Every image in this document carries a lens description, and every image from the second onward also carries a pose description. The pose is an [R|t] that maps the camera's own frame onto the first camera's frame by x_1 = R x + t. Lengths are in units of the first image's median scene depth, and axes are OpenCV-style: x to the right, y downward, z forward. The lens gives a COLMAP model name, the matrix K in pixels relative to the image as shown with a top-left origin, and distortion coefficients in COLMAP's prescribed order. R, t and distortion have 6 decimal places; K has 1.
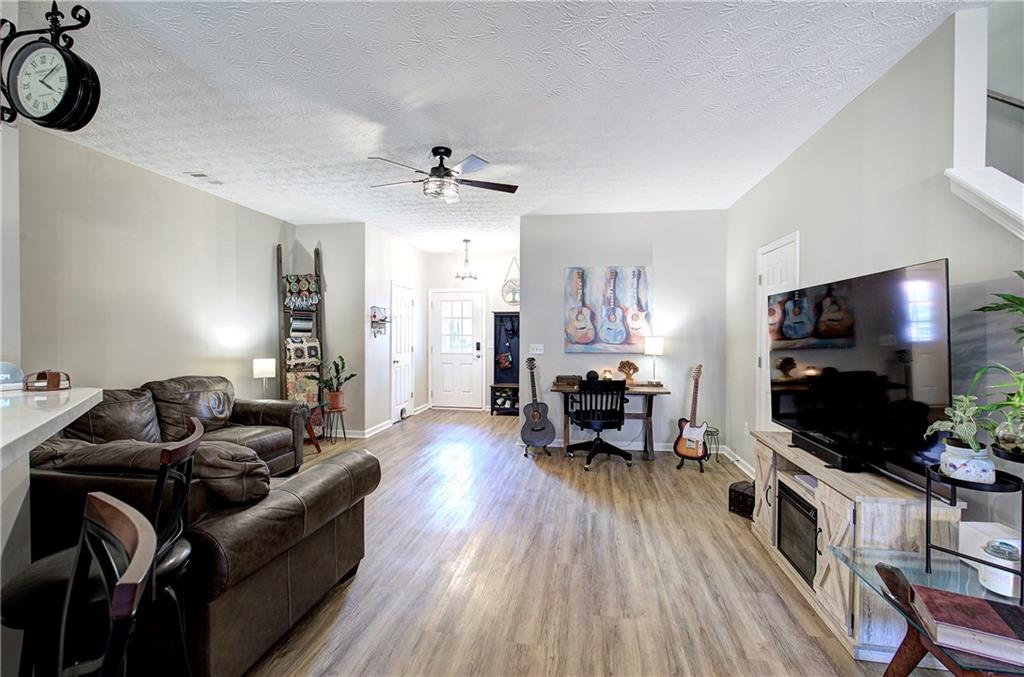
lens RADIAL K [[431.9, 0, 514.9], [0, 431.9, 339.2], [0, 0, 1]] dist [-0.003534, 0.000734]
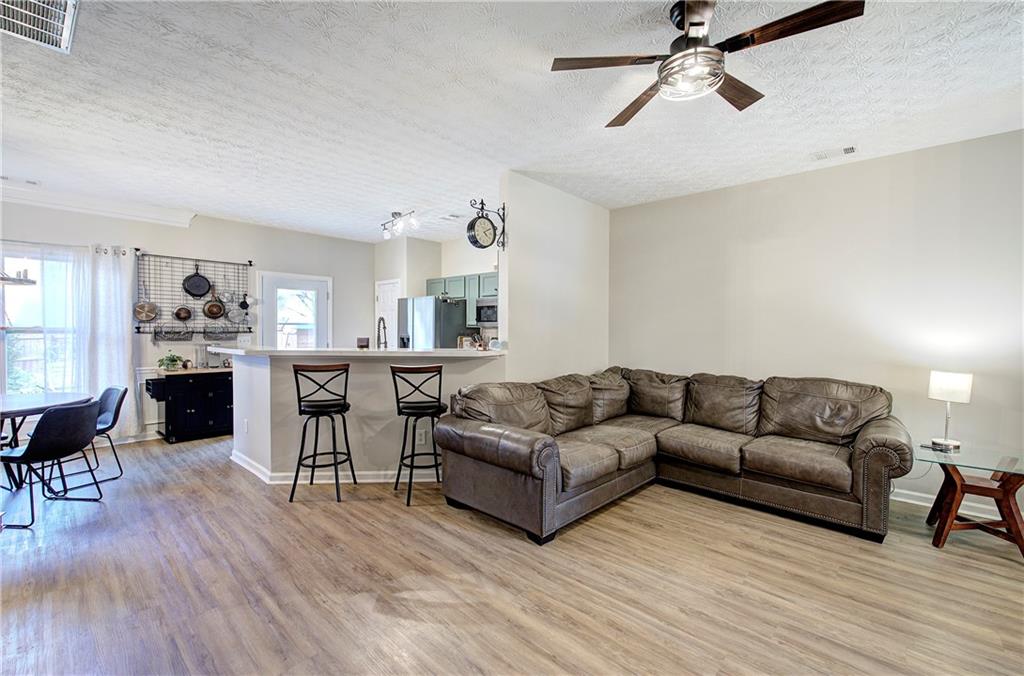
lens RADIAL K [[431.9, 0, 521.5], [0, 431.9, 338.4], [0, 0, 1]] dist [-0.003534, 0.000734]
pose [[-0.531263, 0.014117, -0.847090, 0.314826], [-0.019698, 0.999385, 0.029008, -0.010455], [0.846978, 0.032097, -0.530658, 0.818964]]
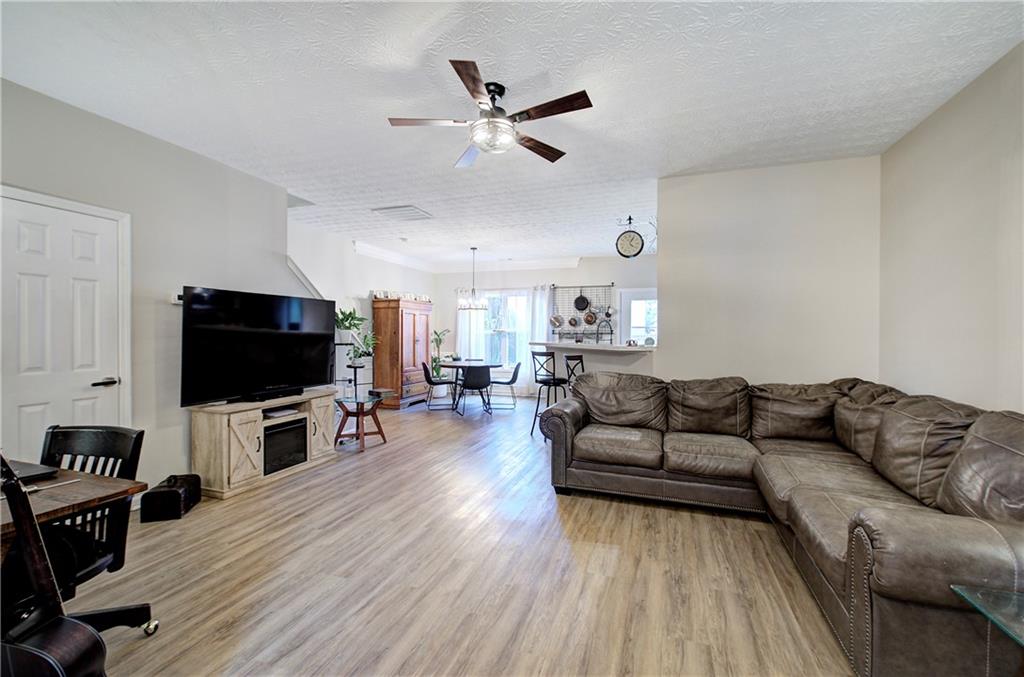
lens RADIAL K [[431.9, 0, 518.0], [0, 431.9, 335.9], [0, 0, 1]] dist [-0.003534, 0.000734]
pose [[-0.987562, -0.005298, 0.157139, -0.248562], [-0.002041, 0.999780, 0.020882, -0.003255], [-0.157215, 0.020302, -0.987356, 1.291728]]
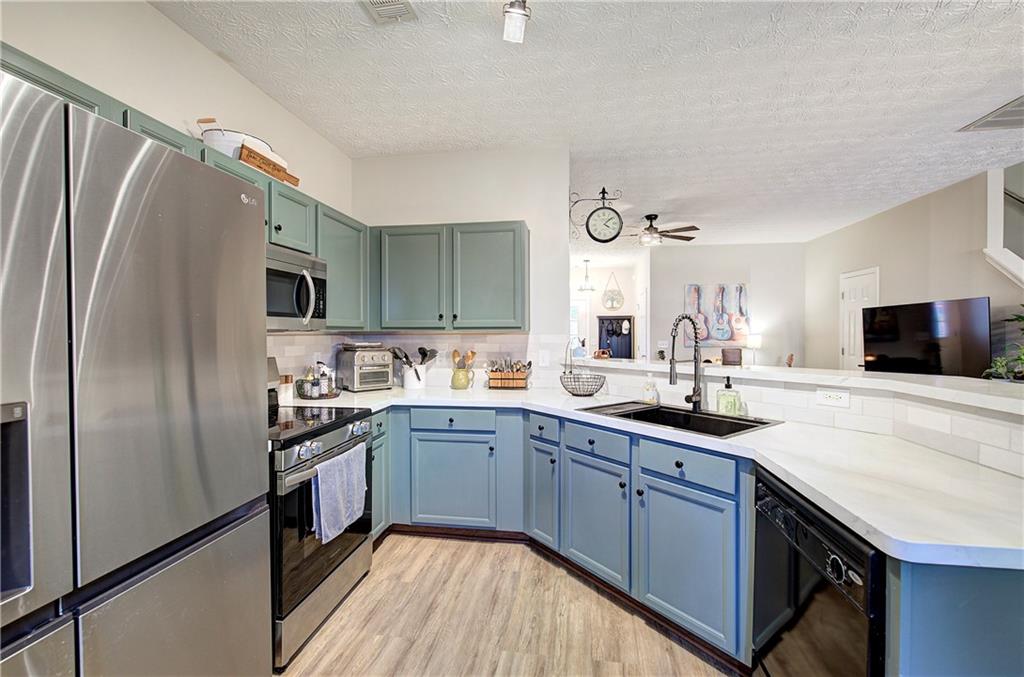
lens RADIAL K [[431.9, 0, 513.1], [0, 431.9, 337.7], [0, 0, 1]] dist [-0.003534, 0.000734]
pose [[0.999896, -0.006848, 0.012686, -0.502479], [0.006897, 0.999969, -0.003862, 0.004270], [-0.012660, 0.003949, 0.999912, -0.402832]]
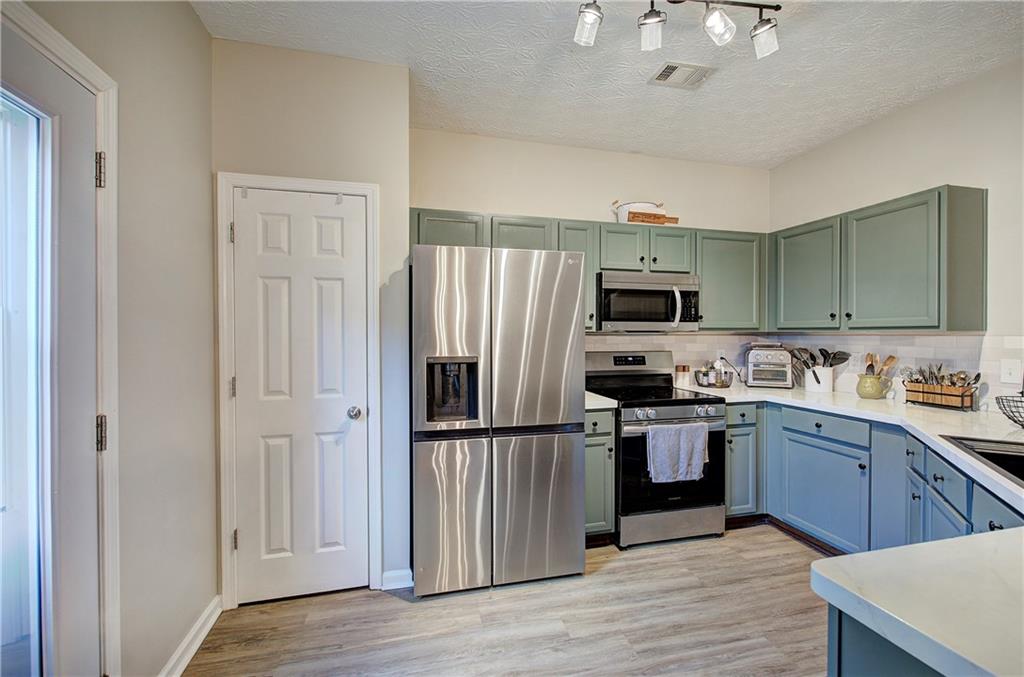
lens RADIAL K [[431.9, 0, 521.5], [0, 431.9, 337.3], [0, 0, 1]] dist [-0.003534, 0.000734]
pose [[0.404081, 0.002427, -0.914720, -0.220321], [-0.012107, 0.999923, -0.002696, 0.006236], [0.914643, 0.012164, 0.404079, -0.389479]]
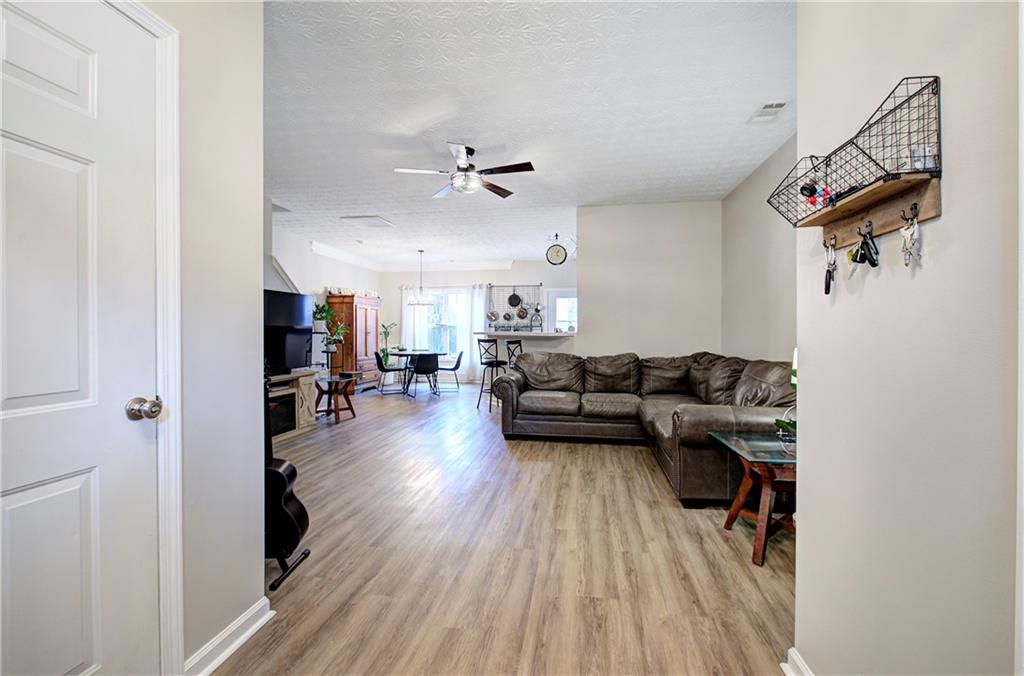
lens RADIAL K [[431.9, 0, 519.9], [0, 431.9, 334.5], [0, 0, 1]] dist [-0.003534, 0.000734]
pose [[-0.999825, -0.001457, -0.018650, -0.212596], [-0.001863, 0.999761, 0.021788, 0.016878], [0.018614, 0.021819, -0.999589, 1.562311]]
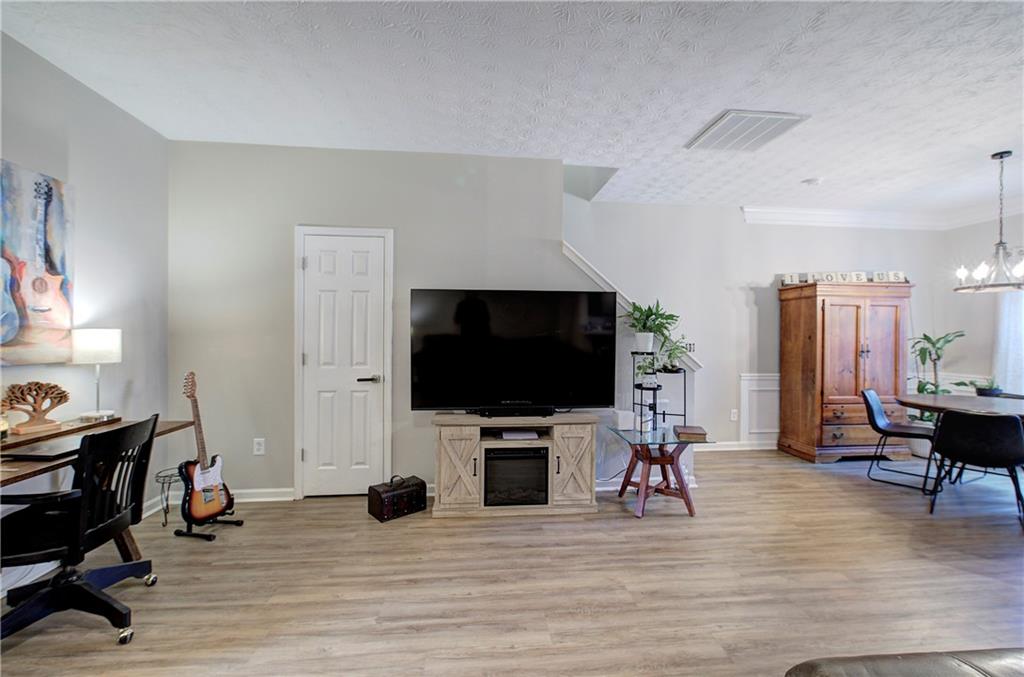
lens RADIAL K [[431.9, 0, 513.1], [0, 431.9, 334.9], [0, 0, 1]] dist [-0.003534, 0.000734]
pose [[-0.264748, -0.003854, 0.964310, -0.320689], [0.007145, 0.999957, 0.005958, 0.002825], [-0.964291, 0.008468, -0.264709, 0.705929]]
